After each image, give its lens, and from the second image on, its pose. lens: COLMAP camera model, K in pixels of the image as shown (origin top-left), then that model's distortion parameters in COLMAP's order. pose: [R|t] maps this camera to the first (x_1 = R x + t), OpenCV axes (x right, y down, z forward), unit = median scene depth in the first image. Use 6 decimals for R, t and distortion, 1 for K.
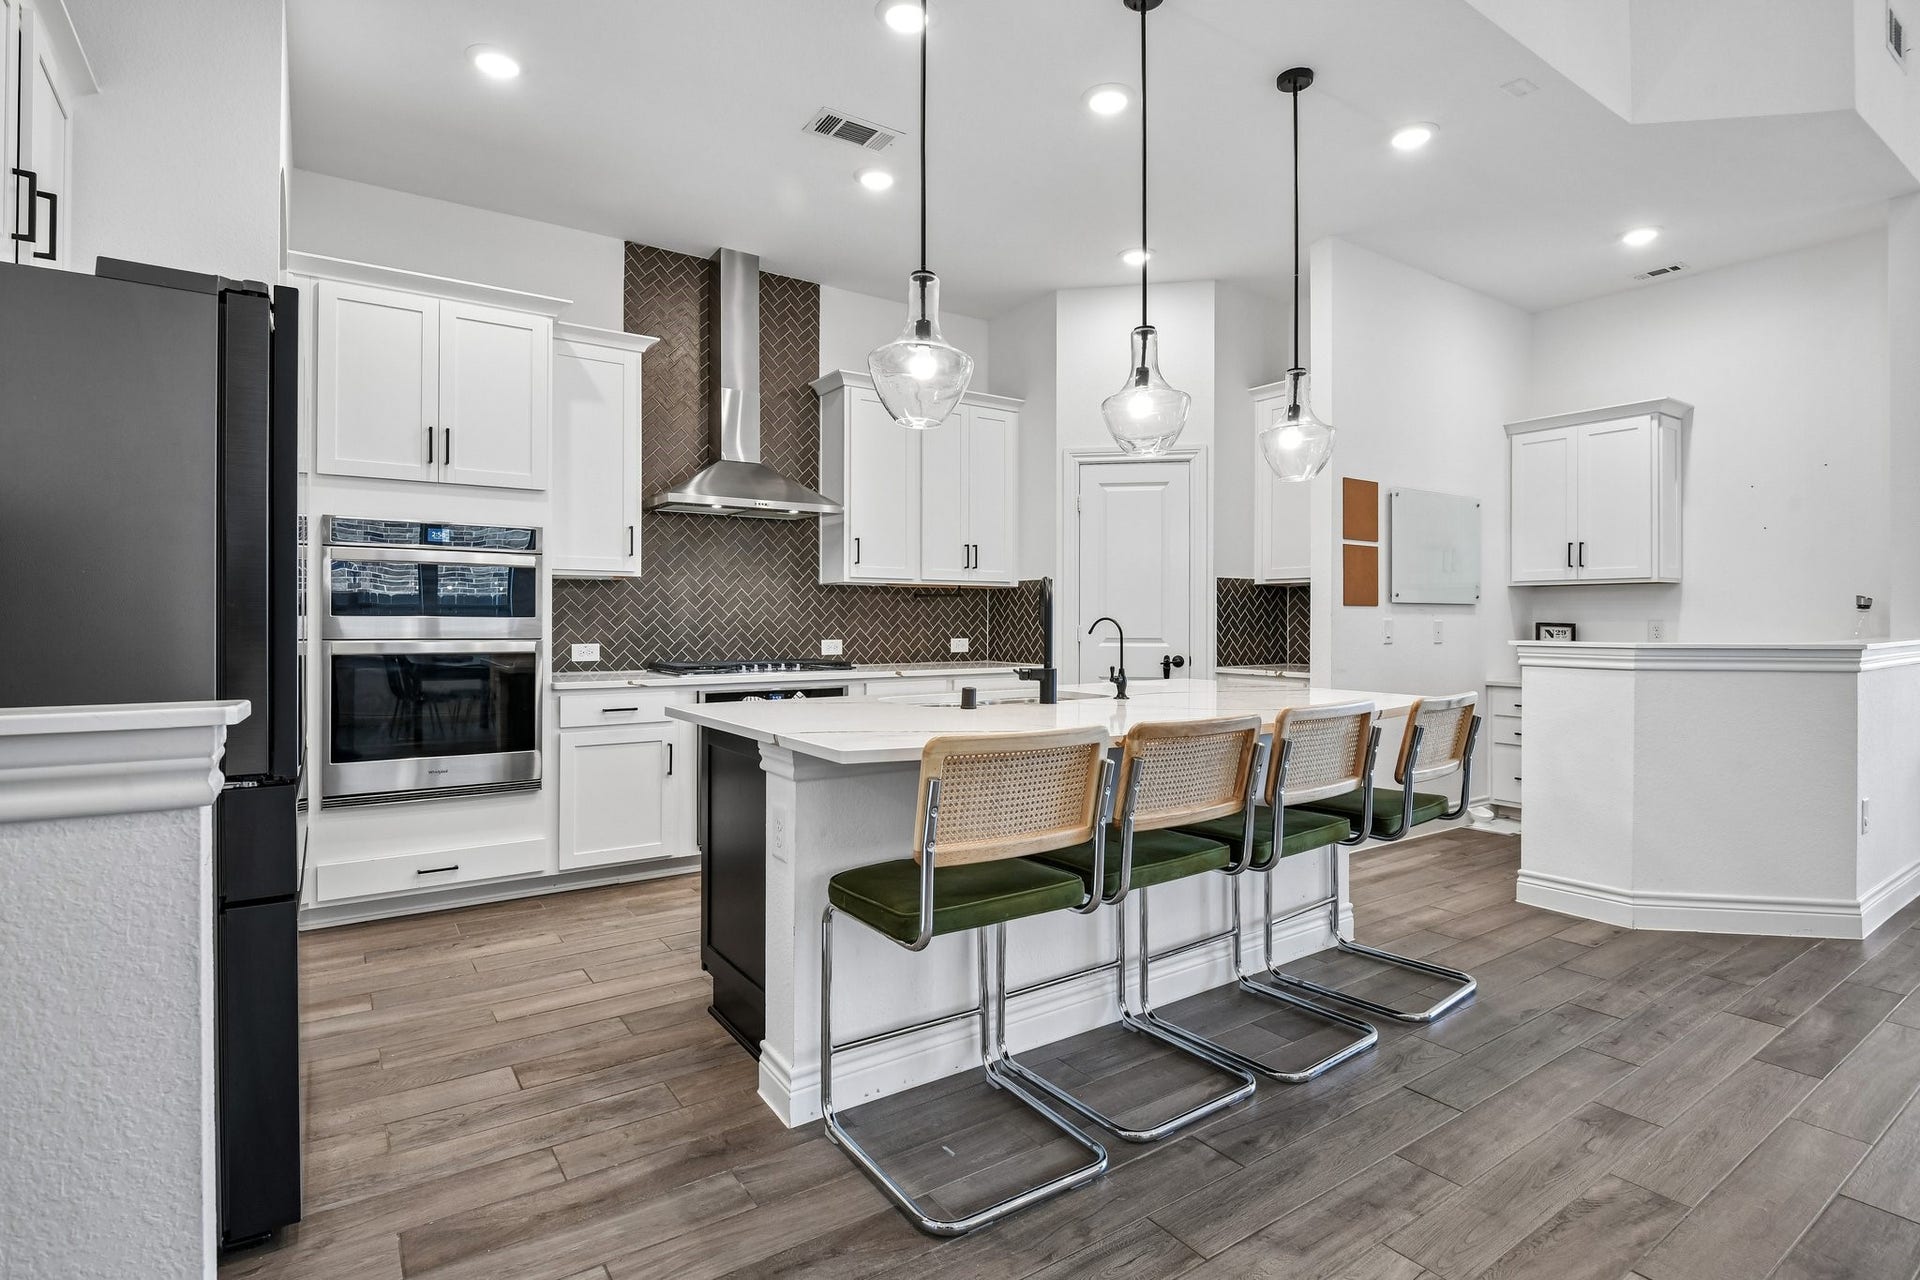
lens RADIAL K [[936.5, 0, 959.7], [0, 936.5, 630.8], [0, 0, 1]] dist [-0.017525, -0.000613]
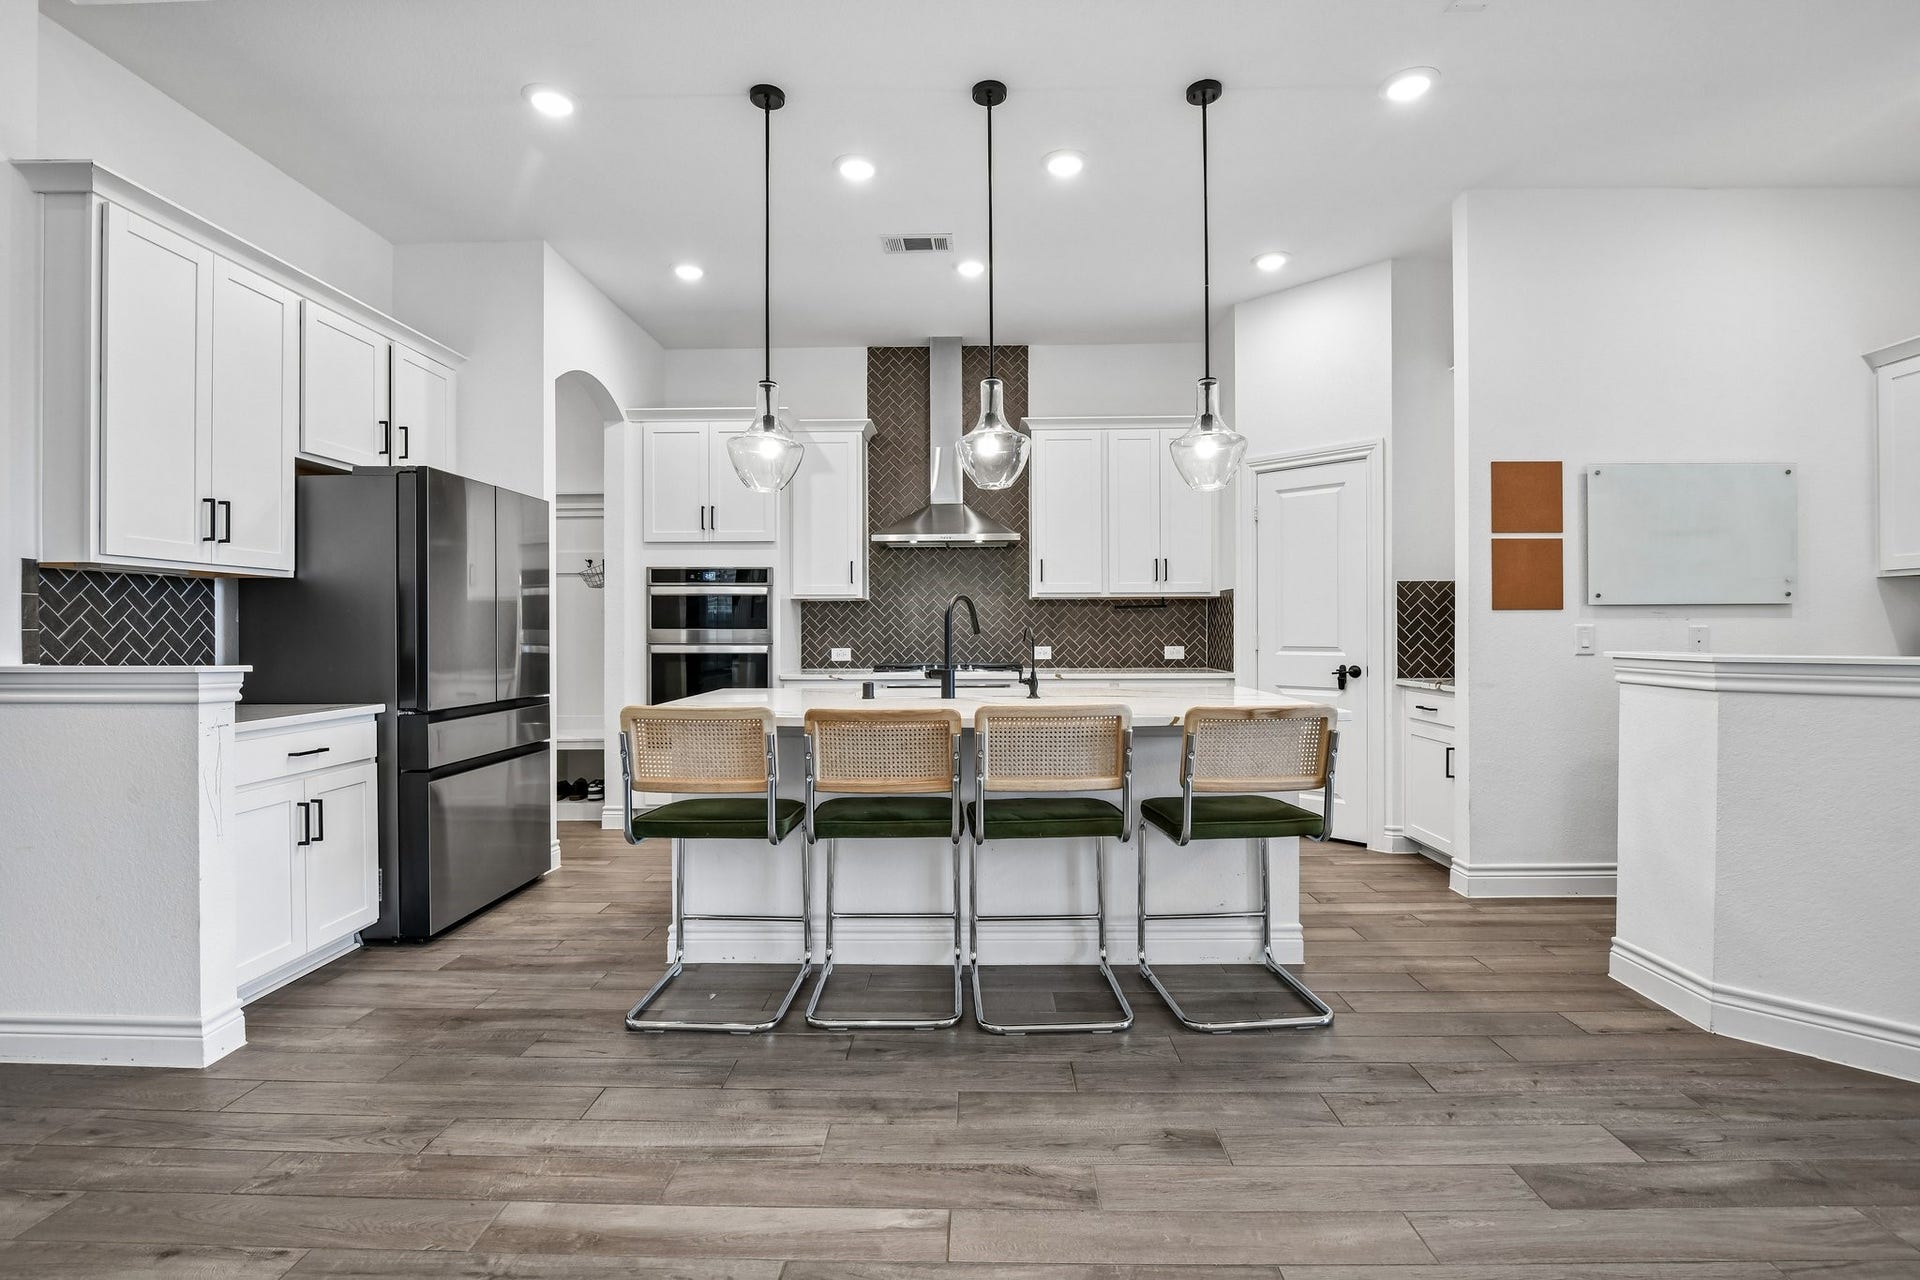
lens RADIAL K [[883.0, 0, 960.0], [0, 883.0, 640.0], [0, 0, 1]] dist [-0.017802, -0.000618]
pose [[0.811865, 0.001270, -0.583844, 0.527112], [-0.001023, 0.999999, 0.000752, 0.000936], [0.583845, -0.000013, 0.811865, 0.054593]]
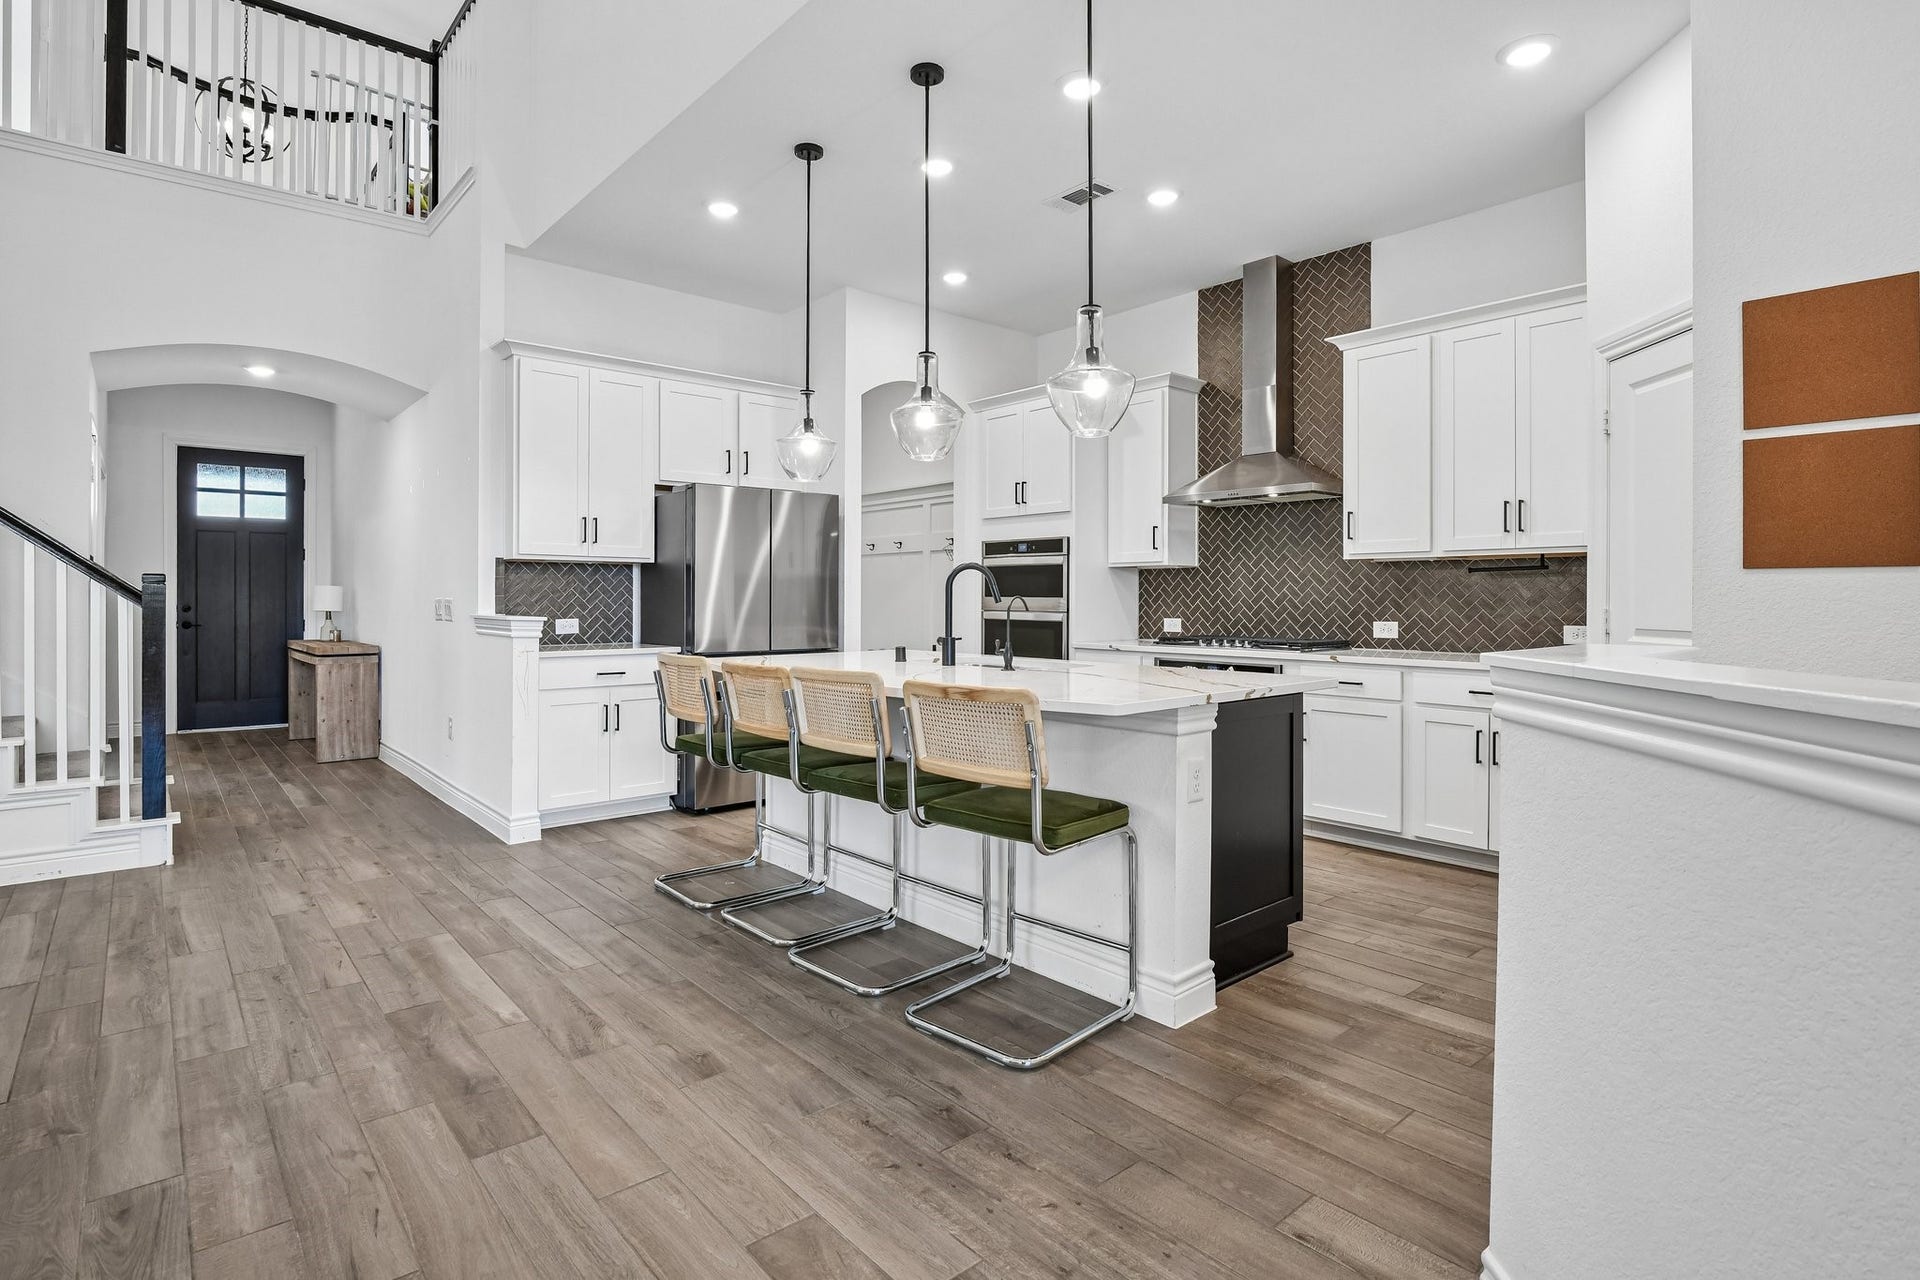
lens RADIAL K [[948.2, 0, 949.3], [0, 948.2, 613.4], [0, 0, 1]] dist [-0.005553, -0.000262]
pose [[0.110175, 0.013227, -0.993824, 0.915965], [-0.013653, 0.999837, 0.011794, -0.004329], [0.993818, 0.012269, 0.110337, 0.585224]]
